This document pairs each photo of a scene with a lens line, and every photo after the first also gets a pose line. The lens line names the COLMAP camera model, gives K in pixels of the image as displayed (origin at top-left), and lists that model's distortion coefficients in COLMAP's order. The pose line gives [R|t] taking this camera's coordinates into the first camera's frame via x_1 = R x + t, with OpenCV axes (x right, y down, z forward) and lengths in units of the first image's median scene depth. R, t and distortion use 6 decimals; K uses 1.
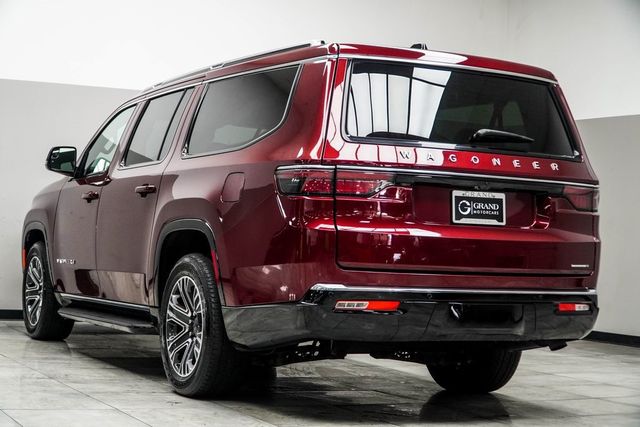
lens RADIAL K [[1100.7, 0, 320.0], [0, 1100.7, 213.5], [0, 0, 1]] dist [-0.297876, 0.013060]
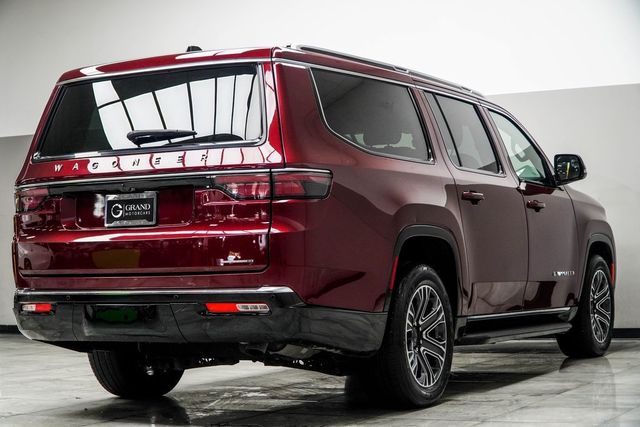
lens RADIAL K [[1218.5, 0, 320.0], [0, 1218.5, 213.5], [0, 0, 1]] dist [0.015232, -0.158719]
pose [[0.579934, -0.077071, -0.811010, 1.146896], [0.072729, 0.996438, -0.042685, 0.058522], [0.811410, -0.034229, 0.583474, 0.481239]]
